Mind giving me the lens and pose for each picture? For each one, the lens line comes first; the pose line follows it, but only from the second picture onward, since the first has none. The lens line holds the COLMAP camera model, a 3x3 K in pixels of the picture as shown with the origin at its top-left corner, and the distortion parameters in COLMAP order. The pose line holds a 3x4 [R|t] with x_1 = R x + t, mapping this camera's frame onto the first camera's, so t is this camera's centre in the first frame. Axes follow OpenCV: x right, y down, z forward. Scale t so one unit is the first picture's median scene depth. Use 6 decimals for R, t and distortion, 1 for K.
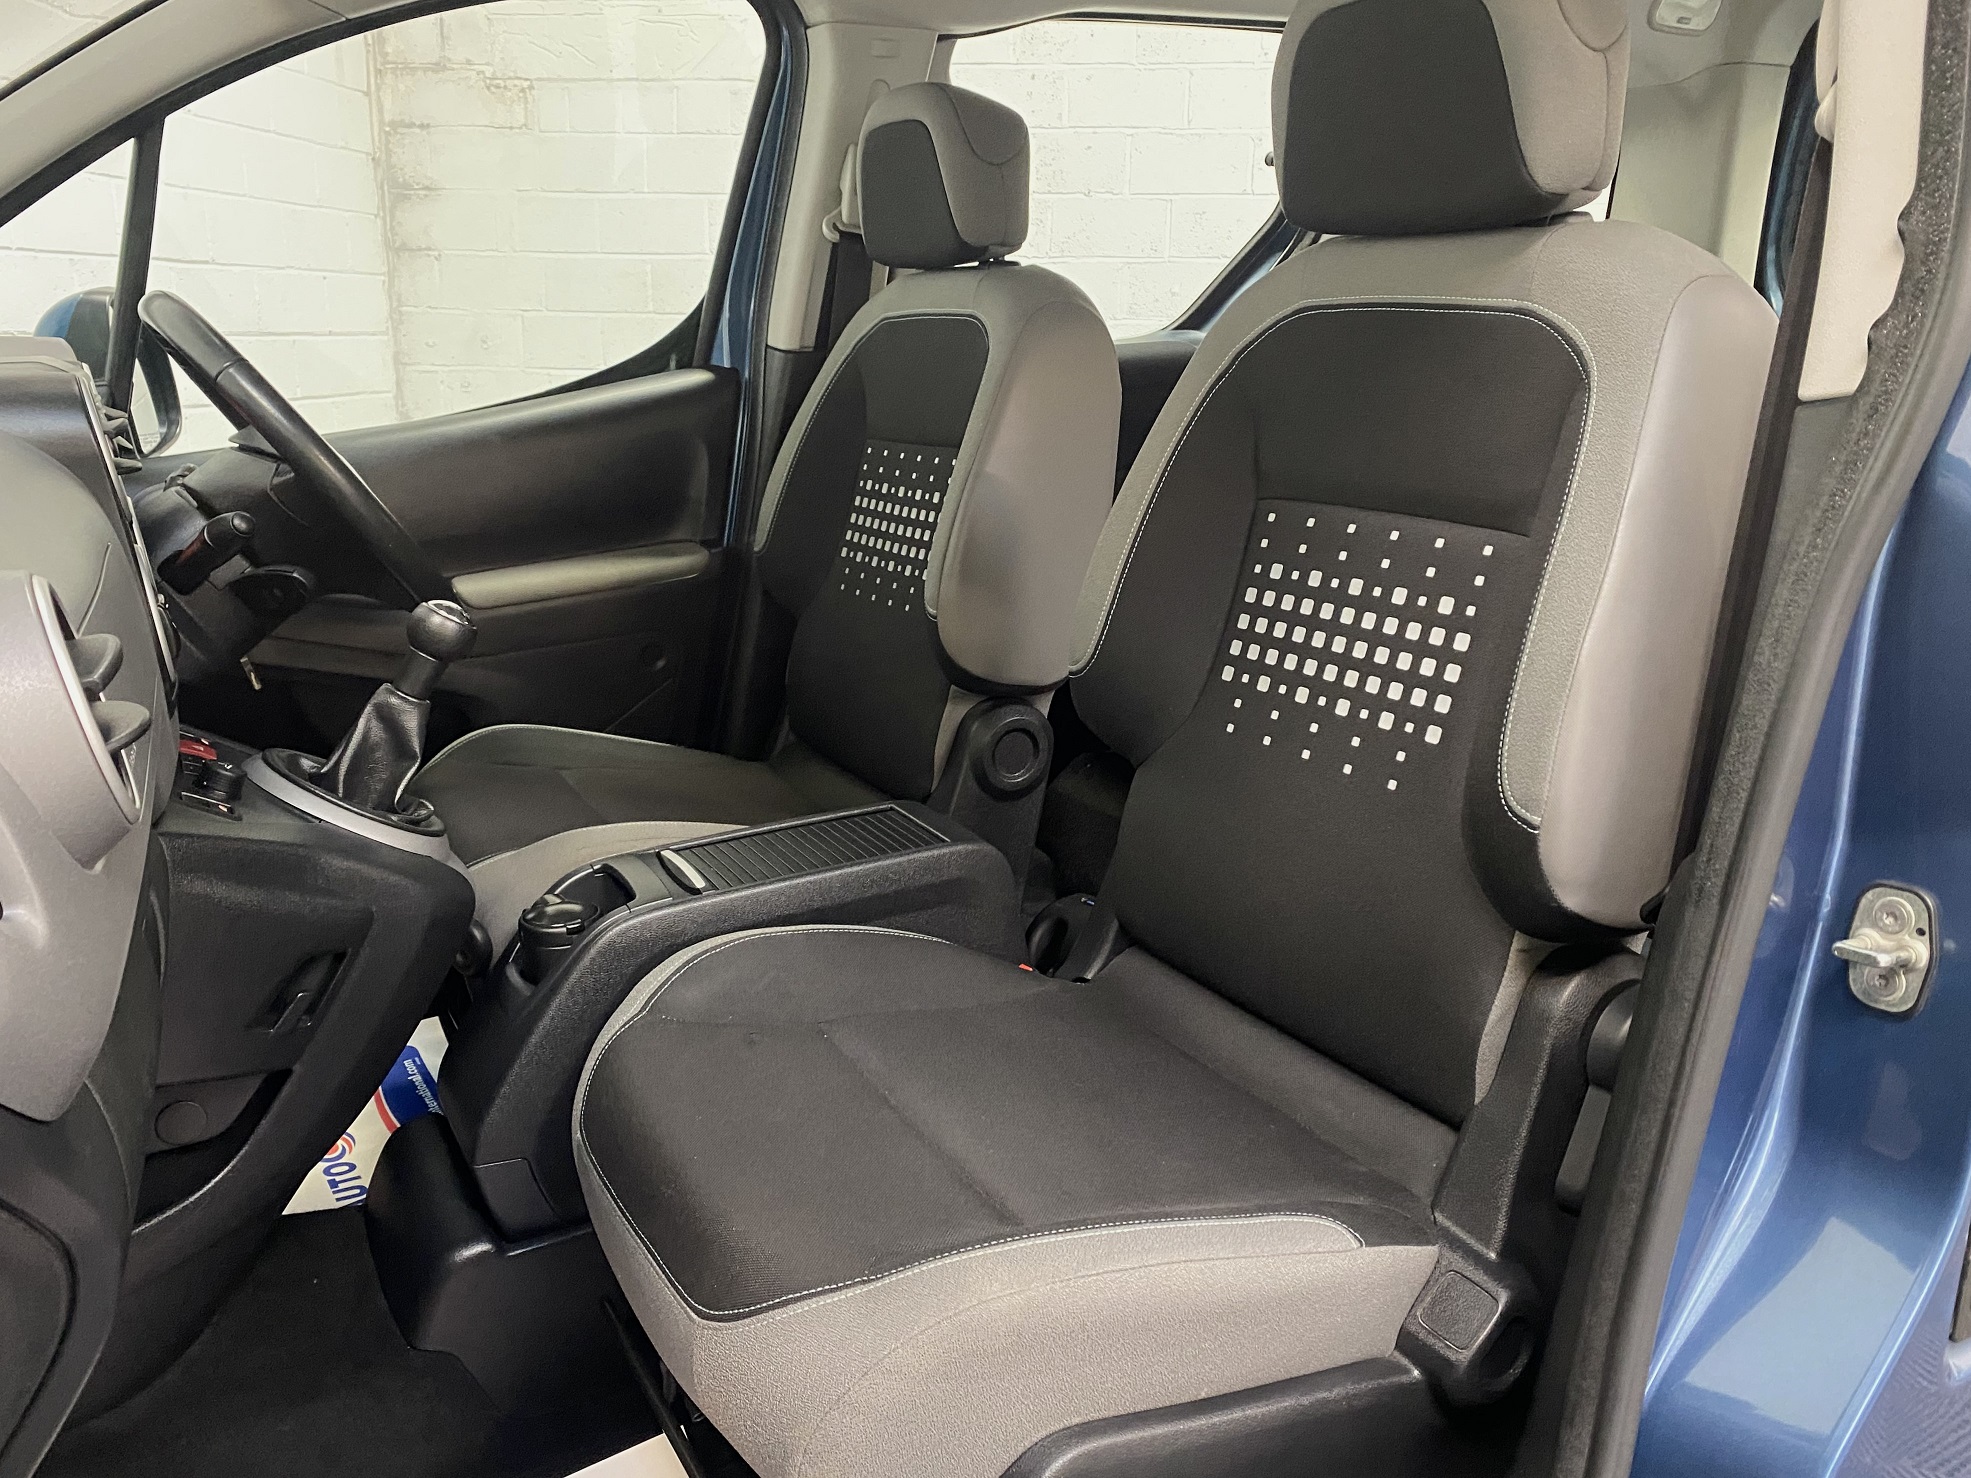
lens RADIAL K [[1515.4, 0, 985.5], [0, 1515.4, 739.0], [0, 0, 1]] dist [-0.003775, 0.000898]
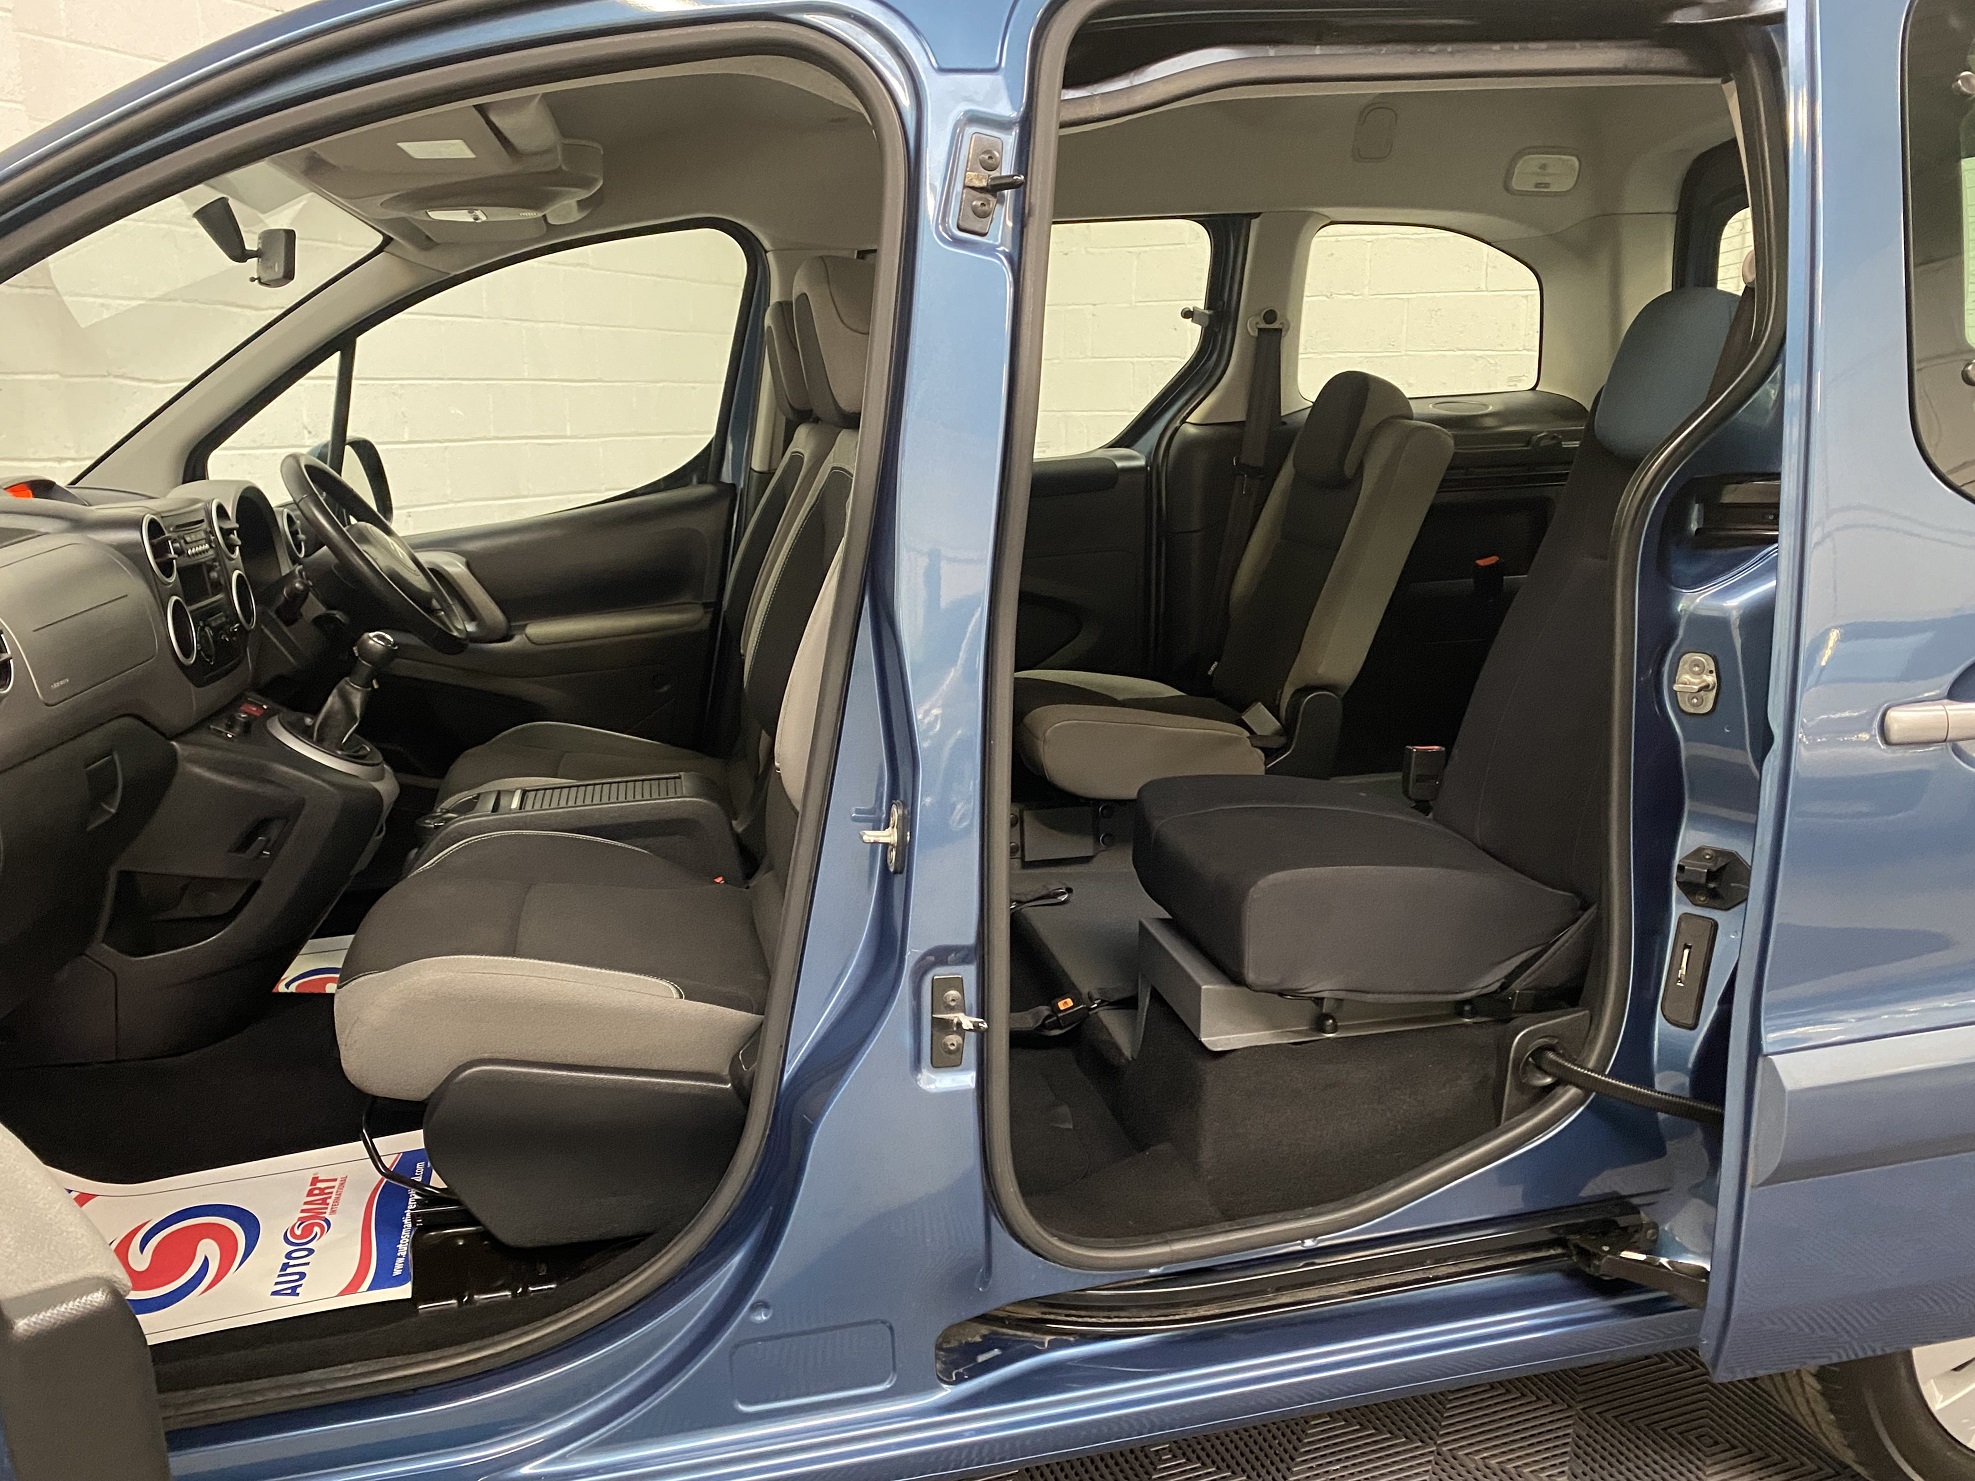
lens RADIAL K [[1505.7, 0, 989.5], [0, 1505.7, 729.1], [0, 0, 1]] dist [-0.004428, -0.014331]
pose [[0.959252, 0.042434, -0.279347, 0.579339], [-0.056930, 0.997409, -0.043983, 0.041220], [0.276757, 0.058095, 0.959182, -0.335852]]
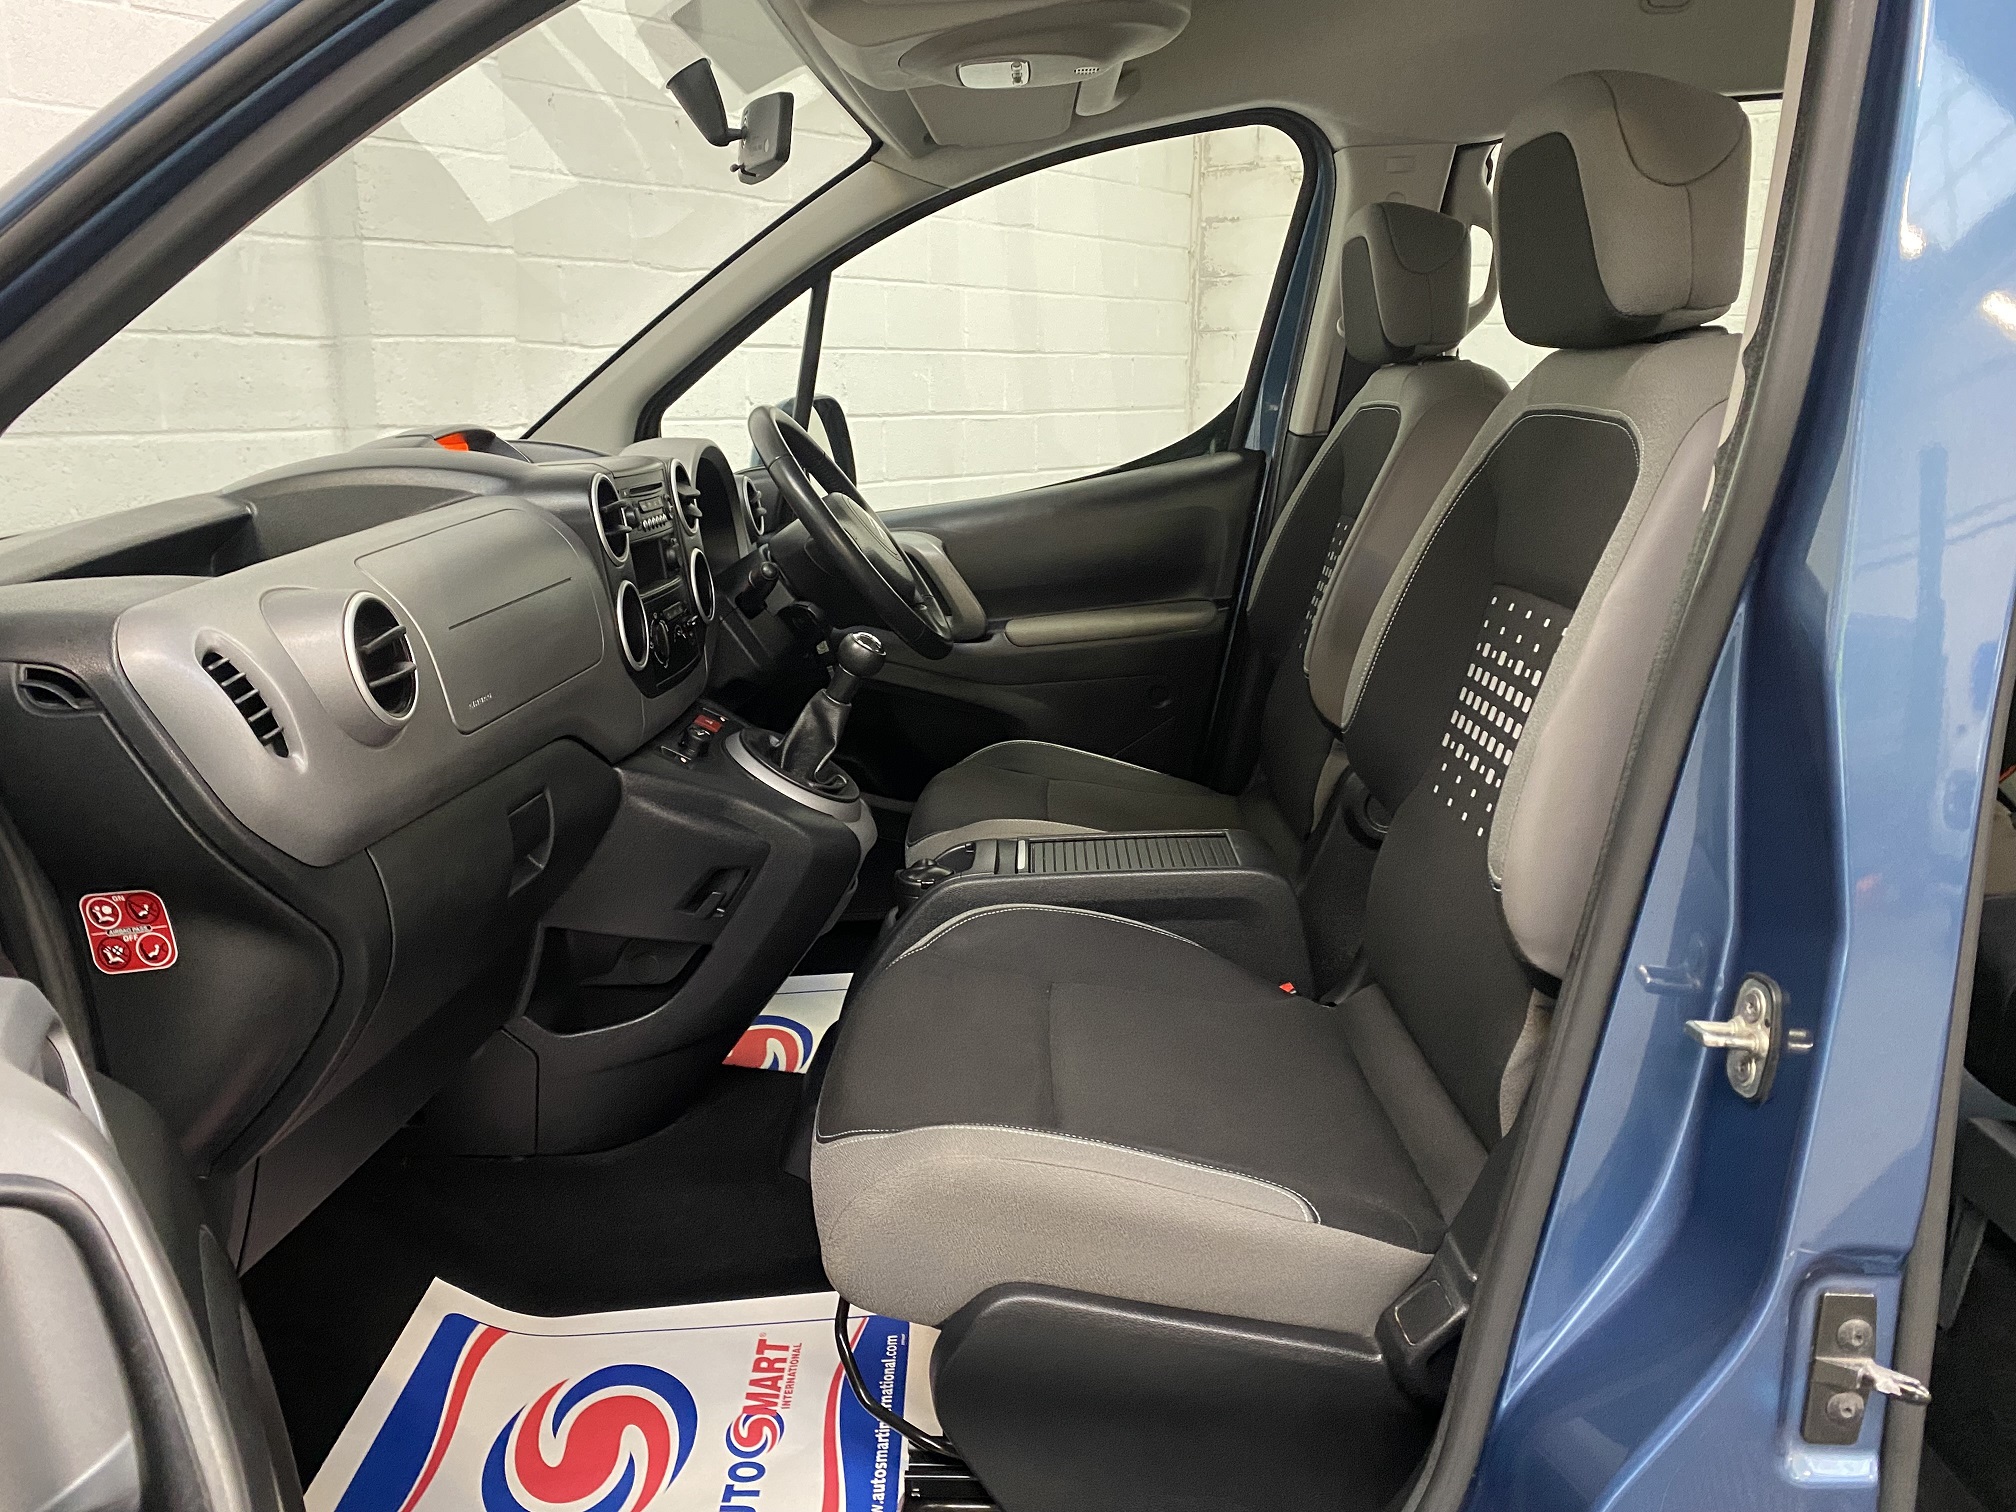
lens RADIAL K [[1495.1, 0, 1008.0], [0, 1495.1, 756.0], [0, 0, 1]] dist [0.055835, -0.198711]
pose [[0.864418, 0.100370, -0.492654, 0.306008], [-0.113404, 0.993543, 0.003438, 0.000295], [0.489818, 0.052897, 0.870219, -0.075260]]
